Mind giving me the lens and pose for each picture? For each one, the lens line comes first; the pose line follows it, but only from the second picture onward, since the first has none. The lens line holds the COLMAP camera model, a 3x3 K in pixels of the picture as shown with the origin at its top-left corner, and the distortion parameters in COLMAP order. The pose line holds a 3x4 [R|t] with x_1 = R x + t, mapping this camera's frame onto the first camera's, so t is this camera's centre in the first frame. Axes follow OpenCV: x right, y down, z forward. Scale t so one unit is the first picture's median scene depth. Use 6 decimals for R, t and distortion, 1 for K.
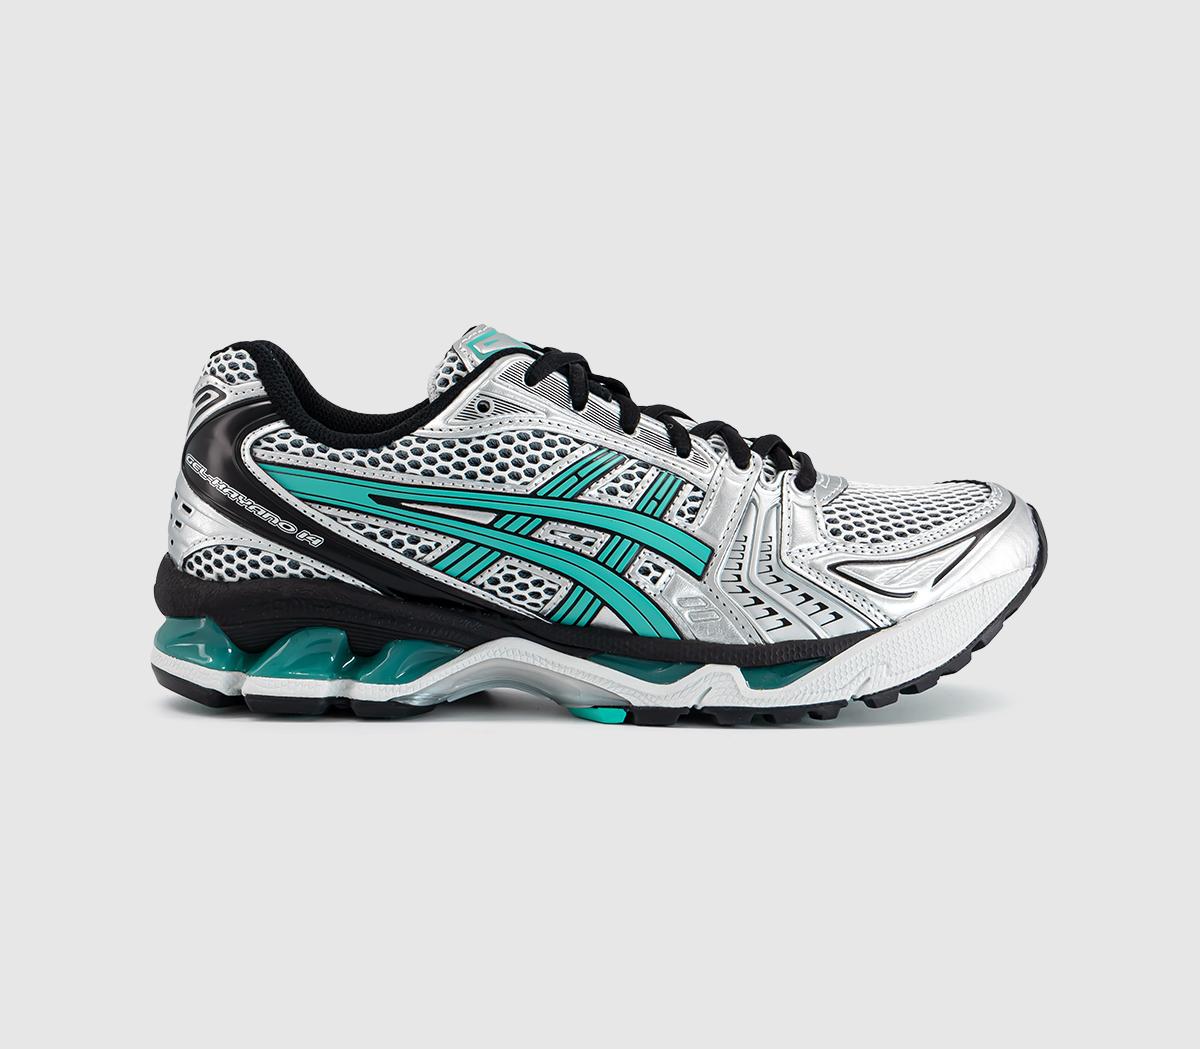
lens RADIAL K [[2227.1, 0, 600.4], [0, 2227.1, 396.8], [0, 0, 1]] dist [0.027663, 0.086423]
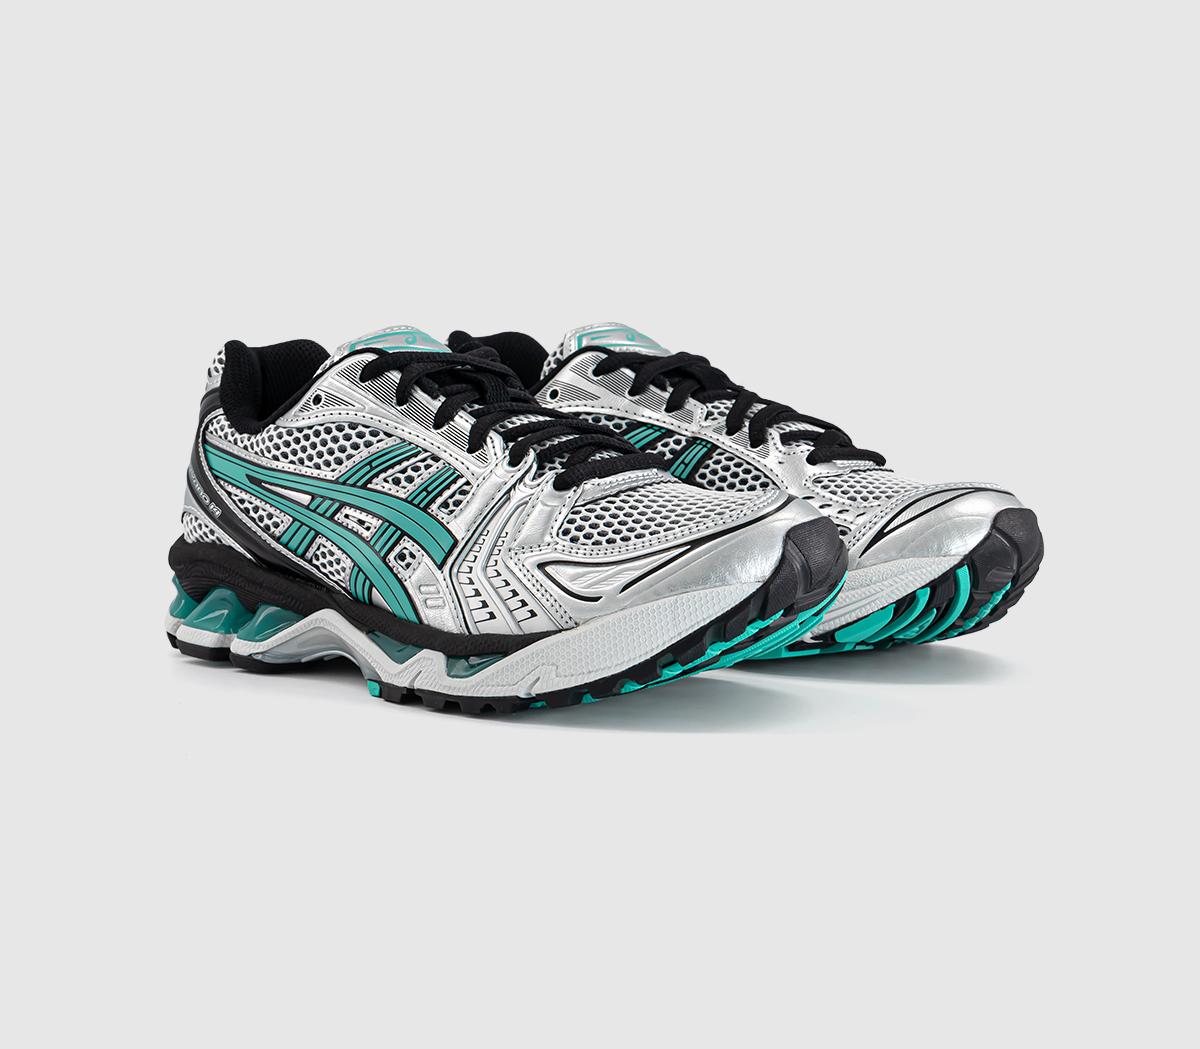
lens RADIAL K [[2227.1, 0, 600.4], [0, 2227.1, 396.8], [0, 0, 1]] dist [0.027663, 0.086423]
pose [[0.759001, 0.021172, -0.650745, 0.779484], [-0.016106, 0.999776, 0.013741, -0.014700], [0.650890, 0.000051, 0.759172, 0.247841]]
